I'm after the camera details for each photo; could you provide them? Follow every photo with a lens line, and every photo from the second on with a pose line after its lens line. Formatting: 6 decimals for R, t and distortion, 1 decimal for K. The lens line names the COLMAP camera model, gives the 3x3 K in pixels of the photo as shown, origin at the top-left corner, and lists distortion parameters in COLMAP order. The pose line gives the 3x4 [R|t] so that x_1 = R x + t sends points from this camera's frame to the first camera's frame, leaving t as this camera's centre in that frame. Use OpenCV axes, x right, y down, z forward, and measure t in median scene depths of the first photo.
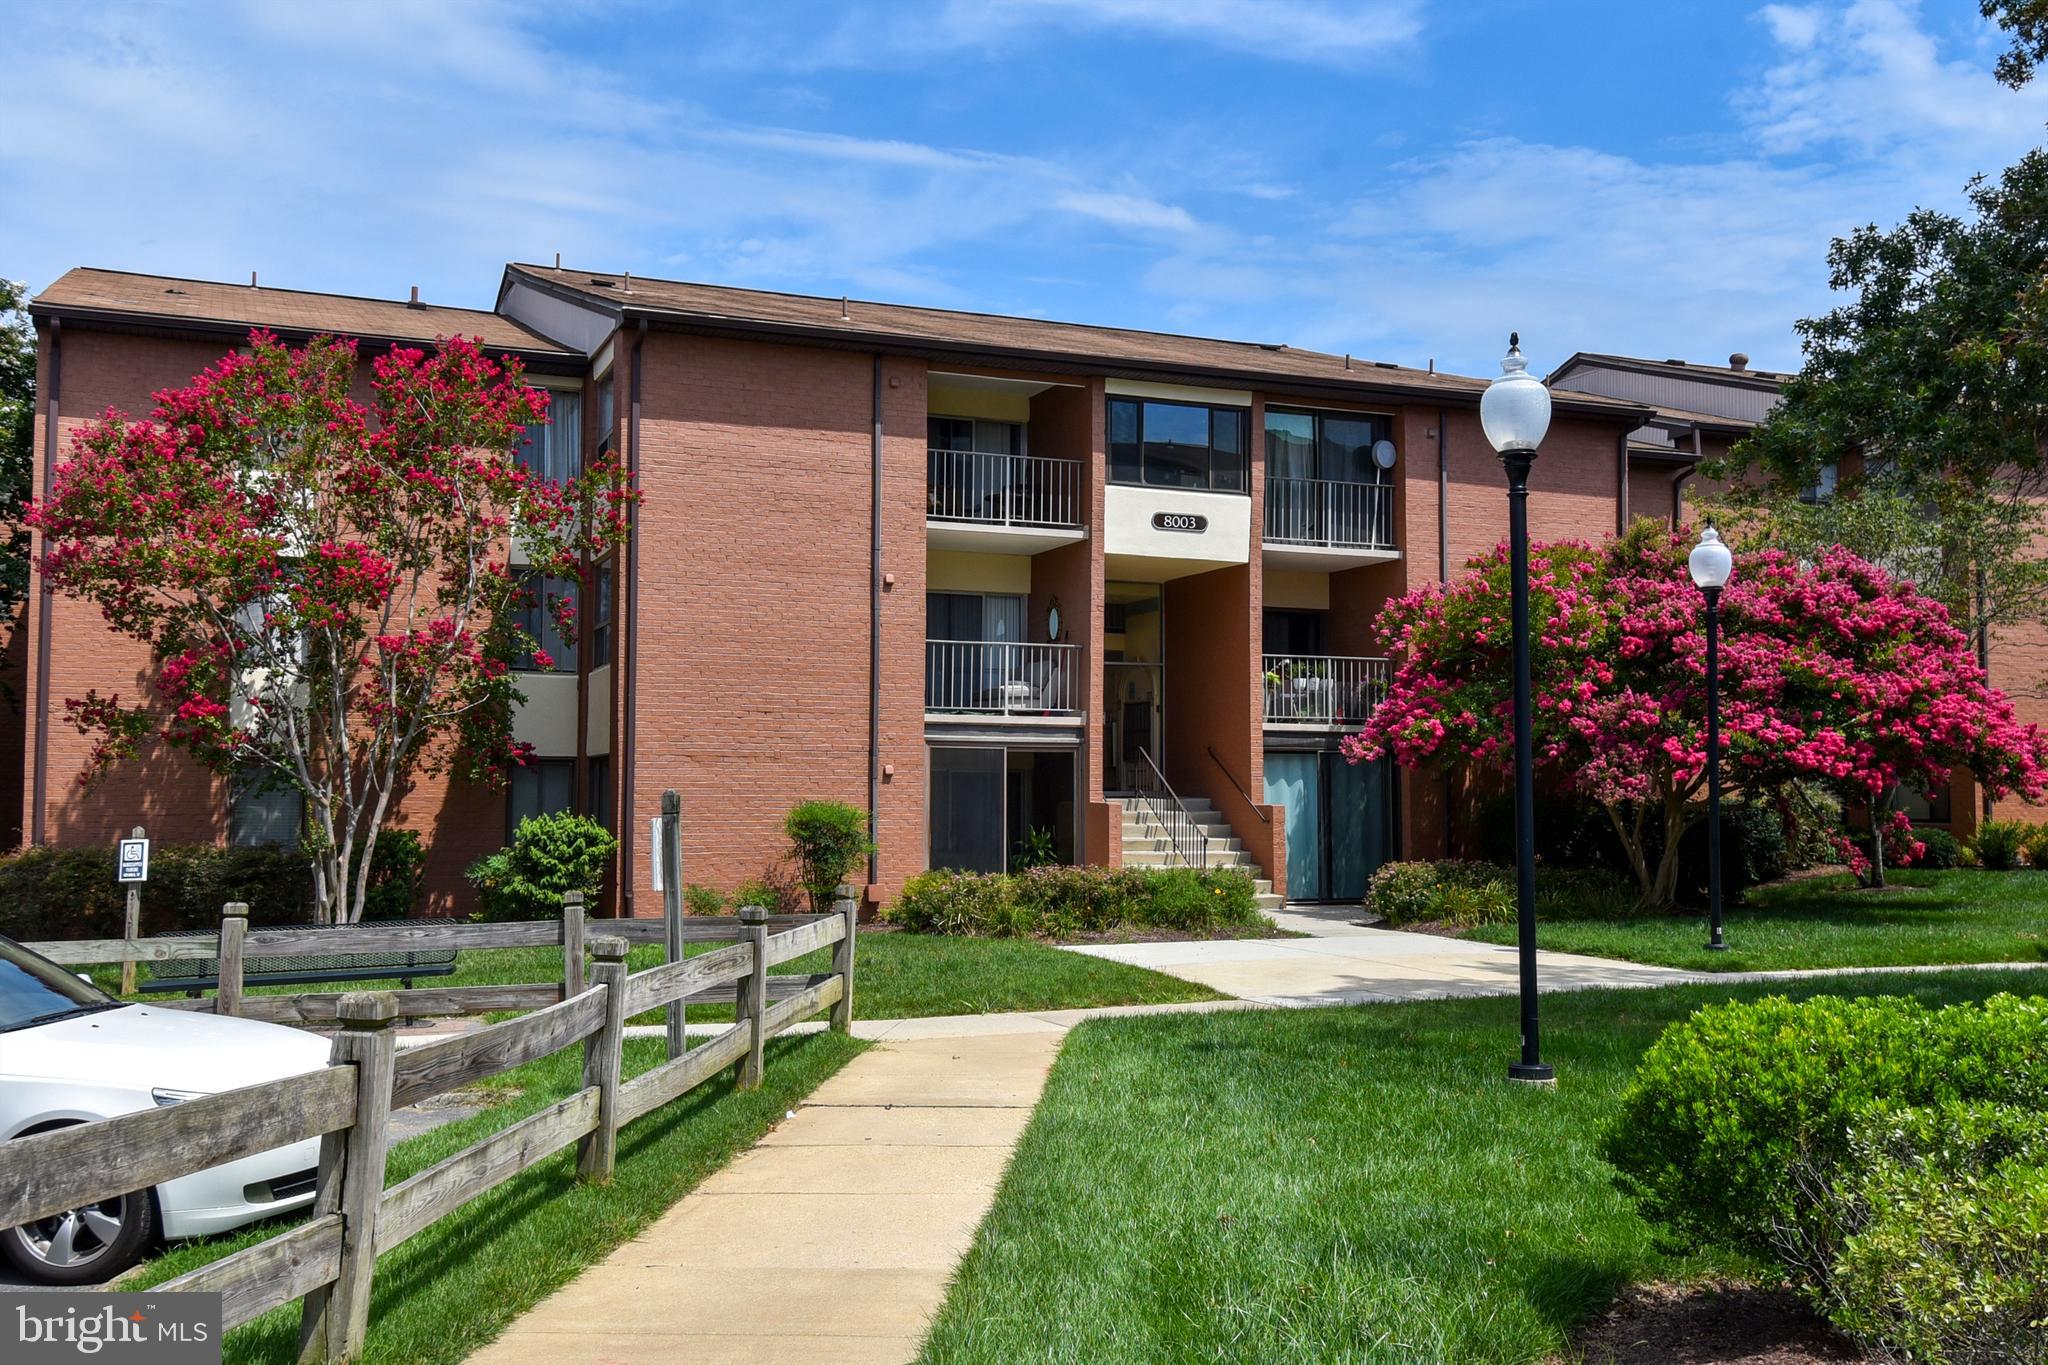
lens RADIAL K [[1773.7, 0, 1024.0], [0, 1773.7, 682.5], [0, 0, 1]] dist [-0.011649, 0.173032]
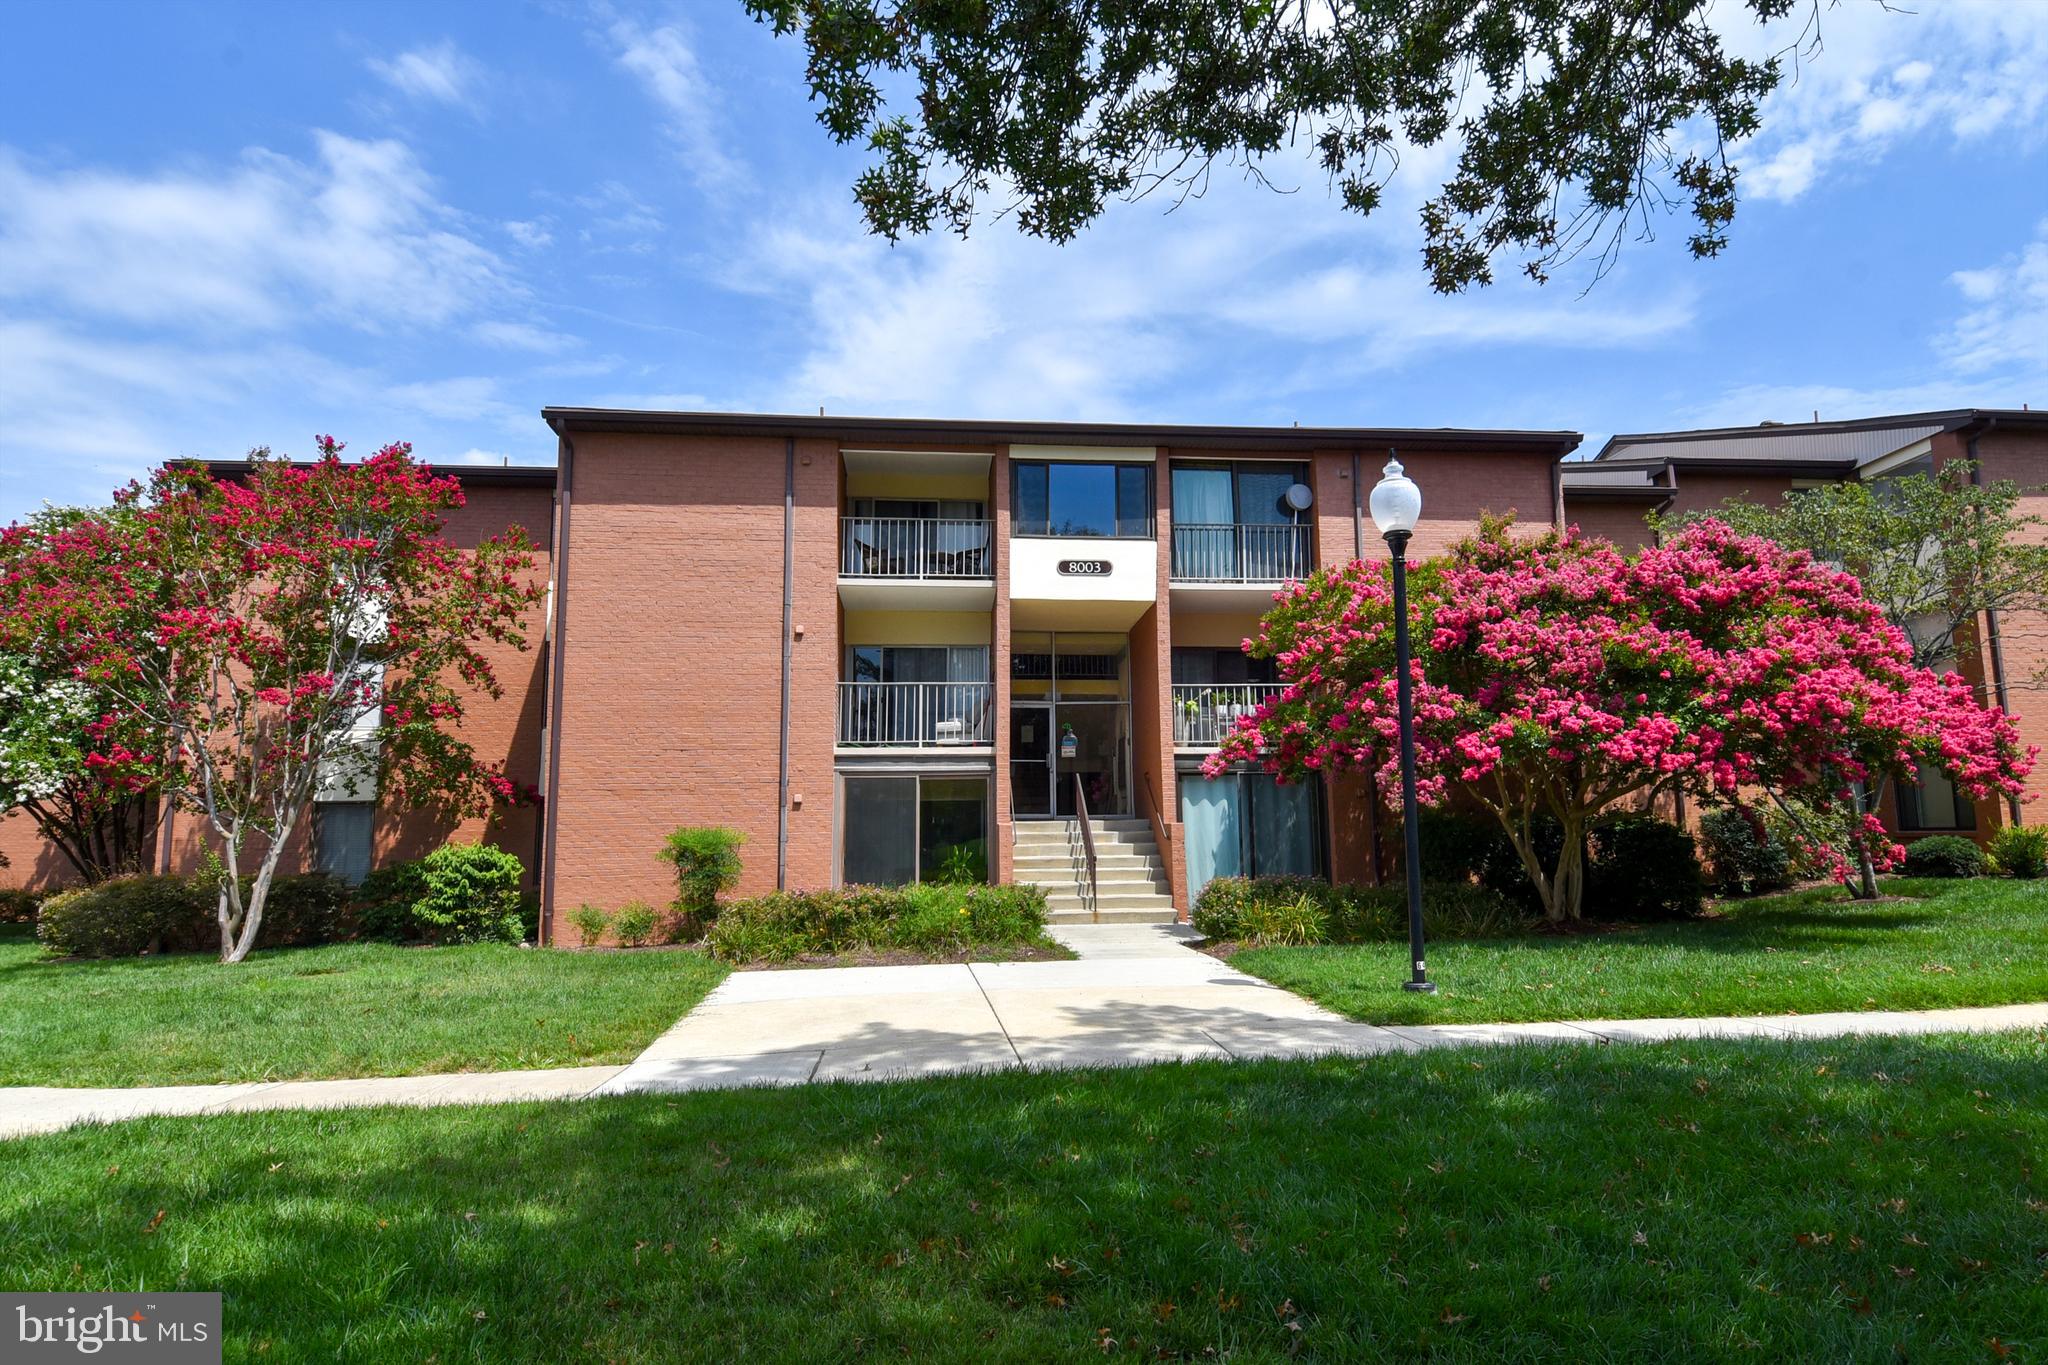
lens RADIAL K [[1159.1, 0, 1024.0], [0, 1159.1, 682.5], [0, 0, 1]] dist [0.026517, -0.002266]
pose [[0.963902, -0.053017, -0.260925, 0.246813], [0.036239, 0.996979, -0.068705, 0.030568], [0.263779, 0.056769, 0.962911, 0.312036]]
